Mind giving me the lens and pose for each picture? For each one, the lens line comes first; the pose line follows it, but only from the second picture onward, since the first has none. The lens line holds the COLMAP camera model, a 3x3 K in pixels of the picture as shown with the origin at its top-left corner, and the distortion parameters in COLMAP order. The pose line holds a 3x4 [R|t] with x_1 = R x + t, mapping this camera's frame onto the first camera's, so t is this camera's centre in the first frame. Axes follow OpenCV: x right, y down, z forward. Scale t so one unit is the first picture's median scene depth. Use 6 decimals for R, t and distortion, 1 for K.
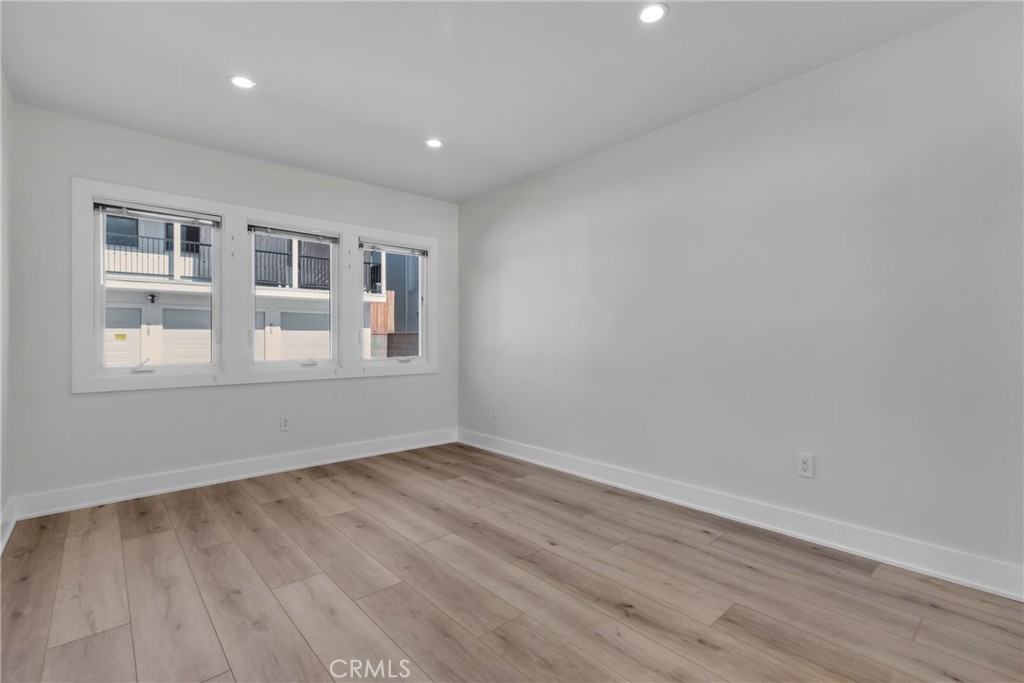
lens RADIAL K [[471.6, 0, 511.8], [0, 471.6, 340.5], [0, 0, 1]] dist [0.001617, 0.000171]
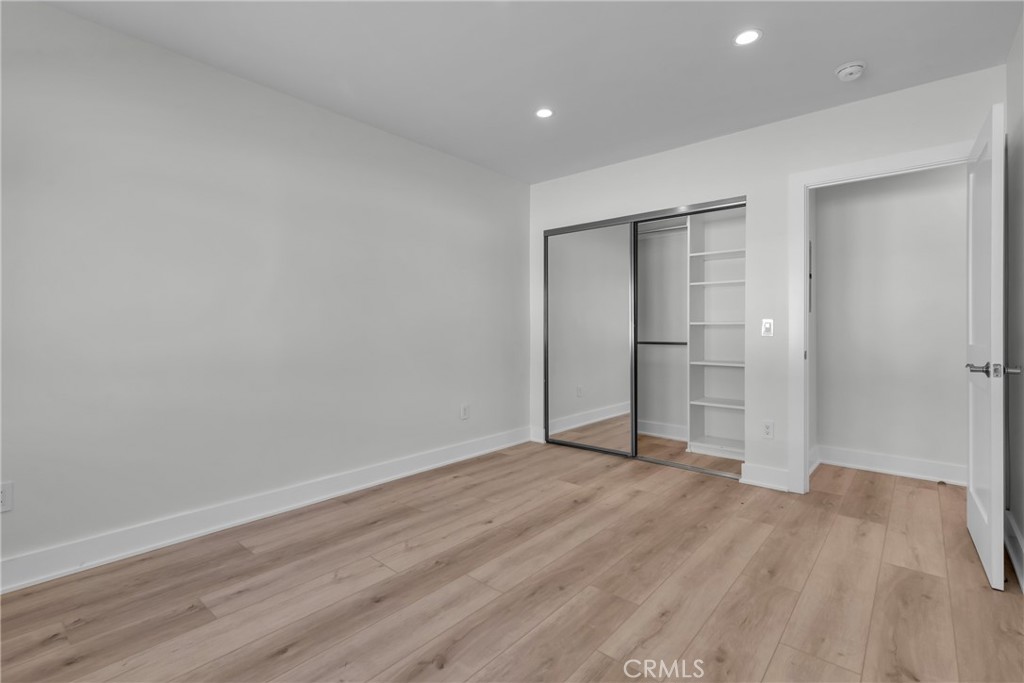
lens RADIAL K [[471.6, 0, 512.5], [0, 471.6, 335.6], [0, 0, 1]] dist [0.001617, 0.000171]
pose [[-0.134510, -0.012206, 0.990837, -0.933996], [0.006151, 0.999895, 0.013152, -0.007695], [-0.990893, 0.007864, -0.134421, 1.037103]]
